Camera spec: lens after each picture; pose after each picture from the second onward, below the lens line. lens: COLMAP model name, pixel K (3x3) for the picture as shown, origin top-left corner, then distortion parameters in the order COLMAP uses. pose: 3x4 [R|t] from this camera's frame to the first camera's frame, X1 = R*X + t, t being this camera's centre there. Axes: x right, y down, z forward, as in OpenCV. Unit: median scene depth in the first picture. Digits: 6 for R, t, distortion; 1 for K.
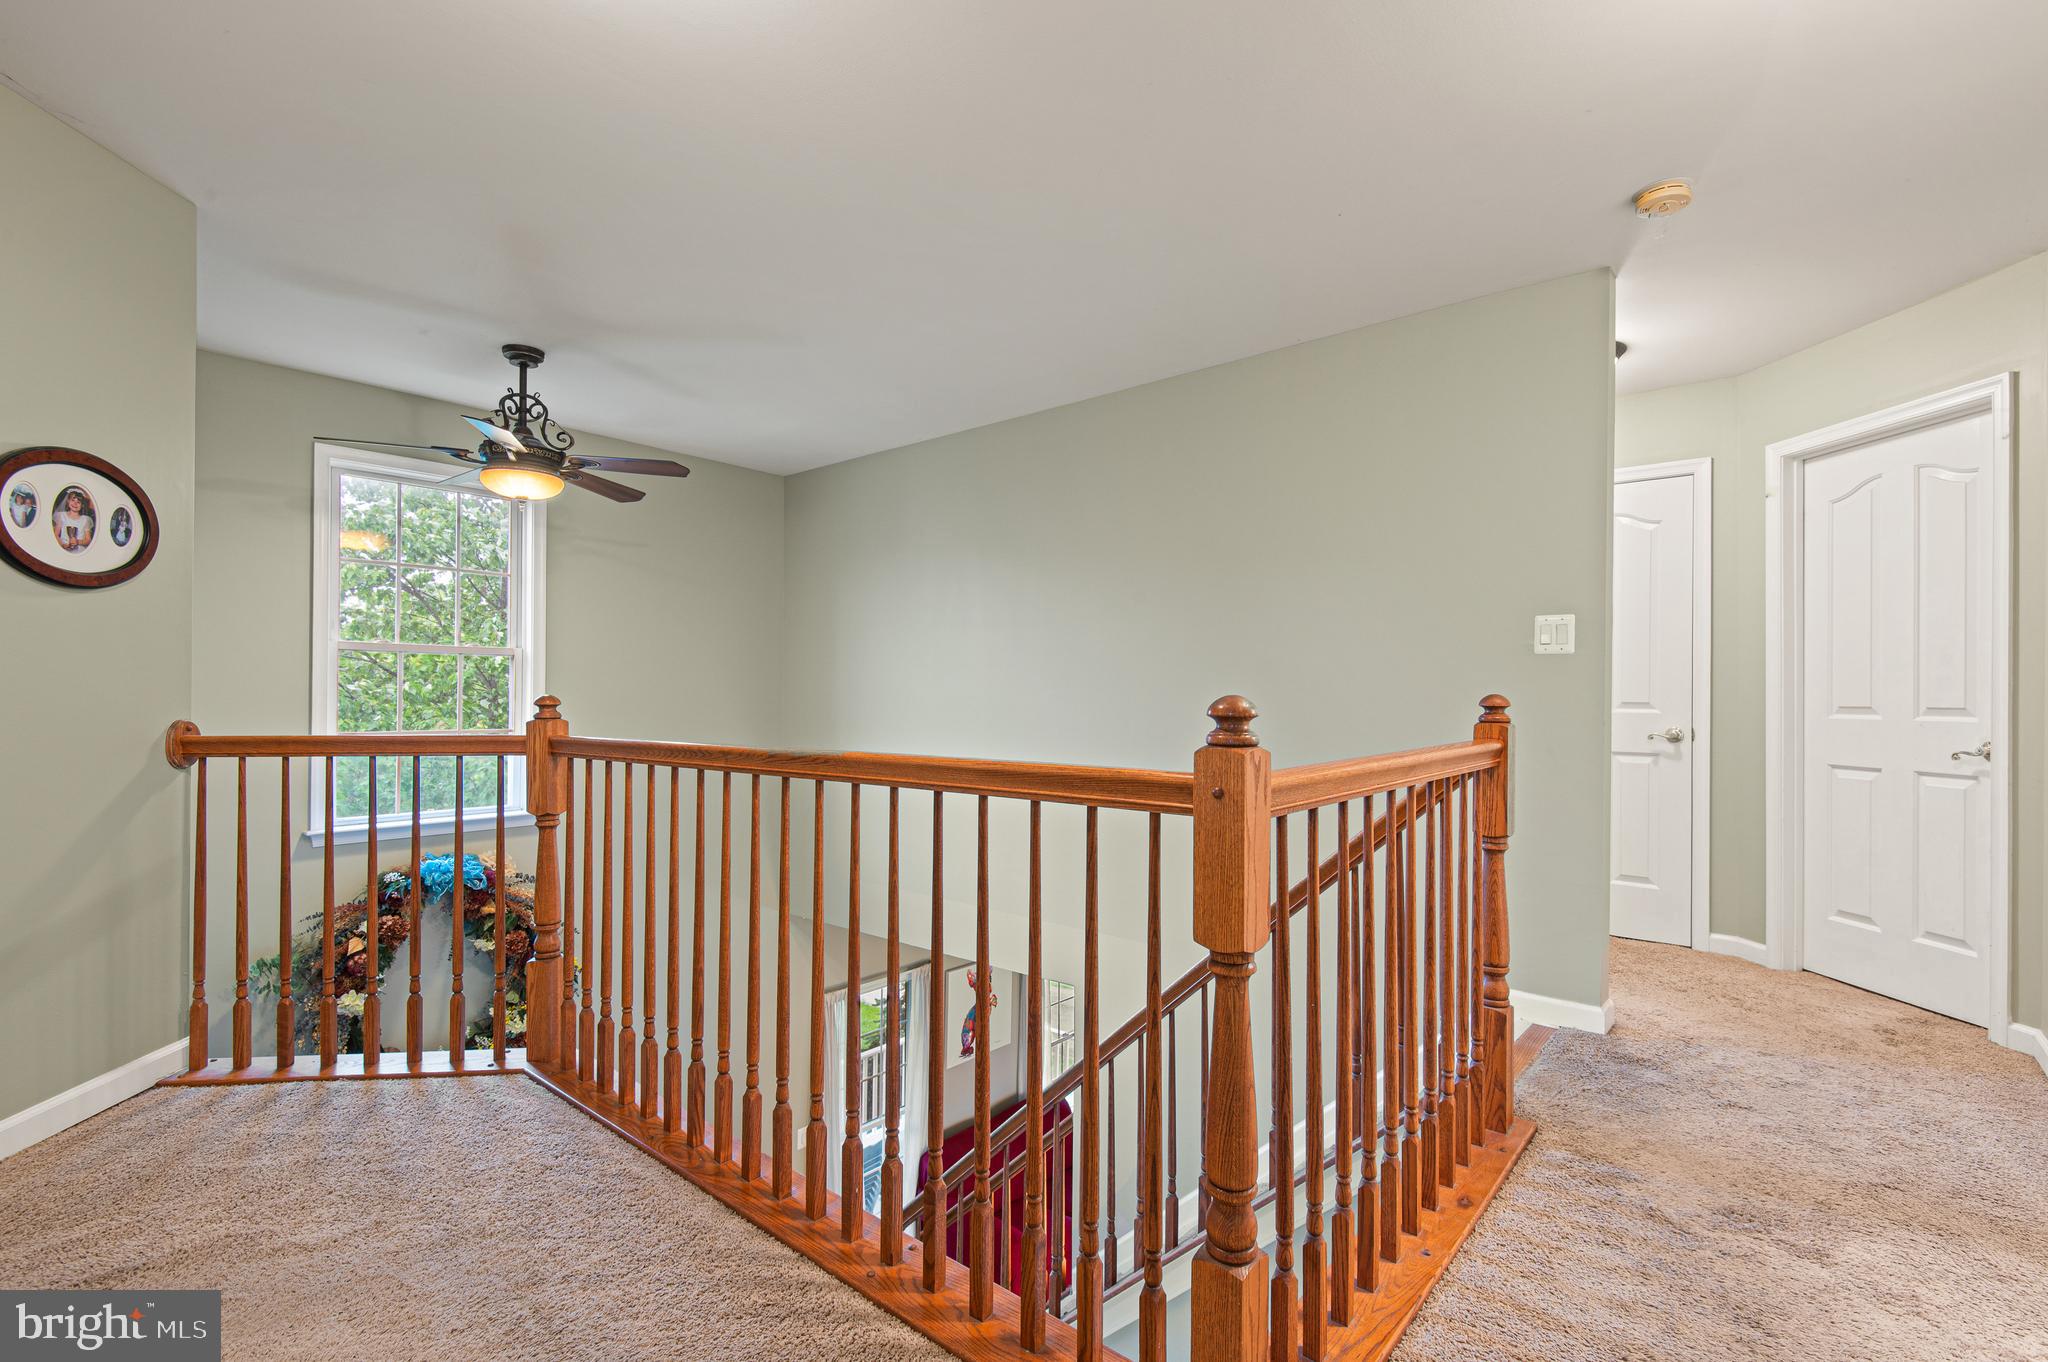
lens RADIAL K [[935.7, 0, 1036.8], [0, 935.7, 685.7], [0, 0, 1]] dist [0.032544, -0.019088]
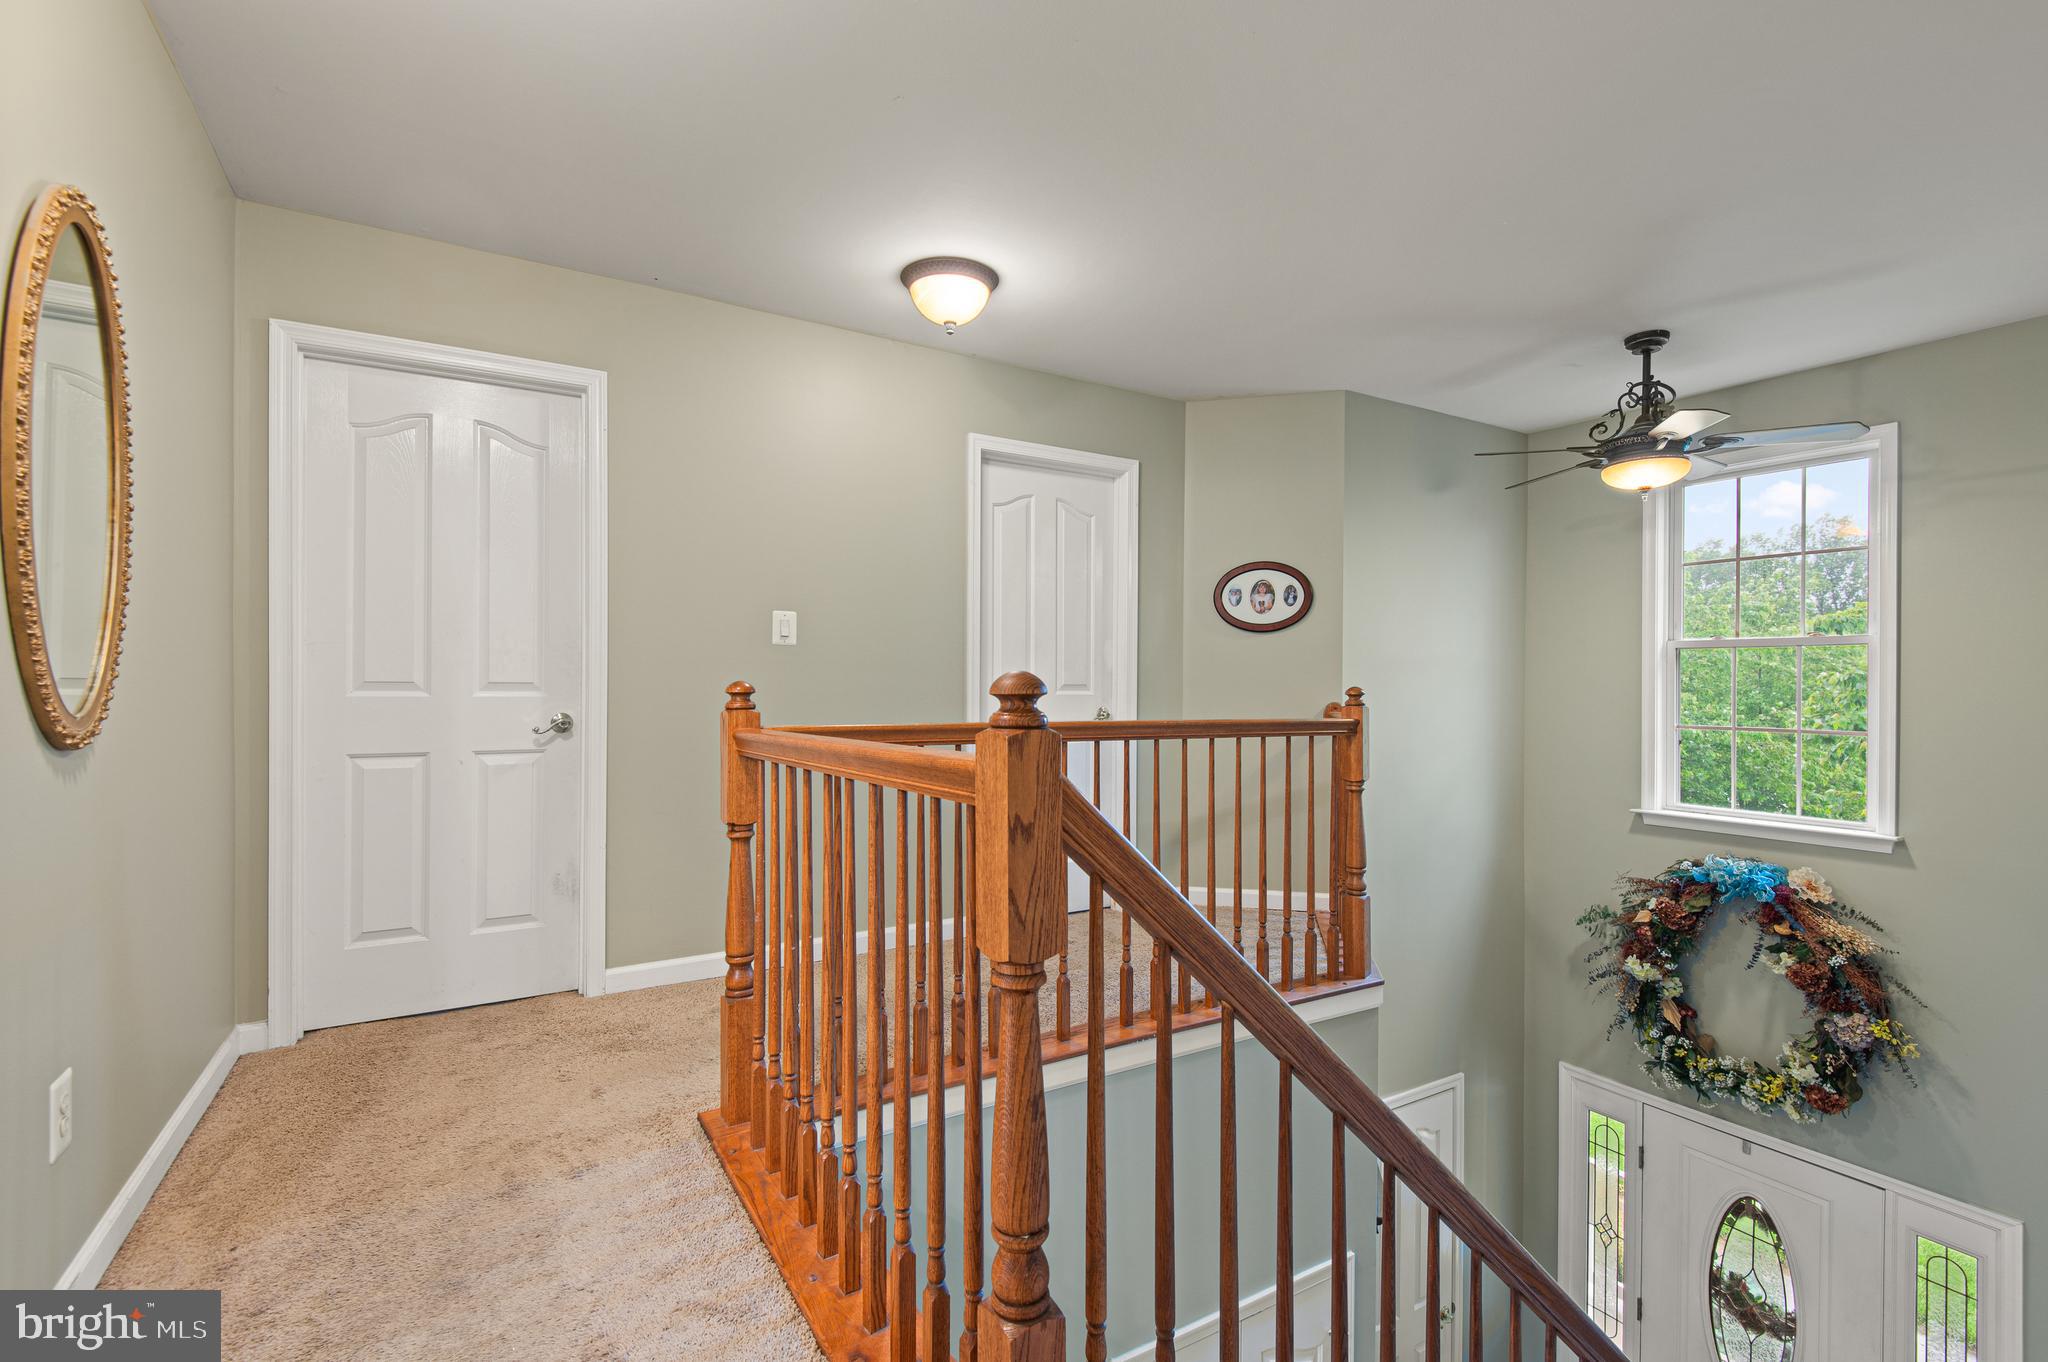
lens RADIAL K [[935.7, 0, 1036.8], [0, 935.7, 685.7], [0, 0, 1]] dist [0.032544, -0.019088]
pose [[-0.324481, -0.003468, -0.945886, 0.941234], [0.001253, 0.999991, -0.004096, 0.013938], [0.945891, -0.002514, -0.324474, 1.164449]]
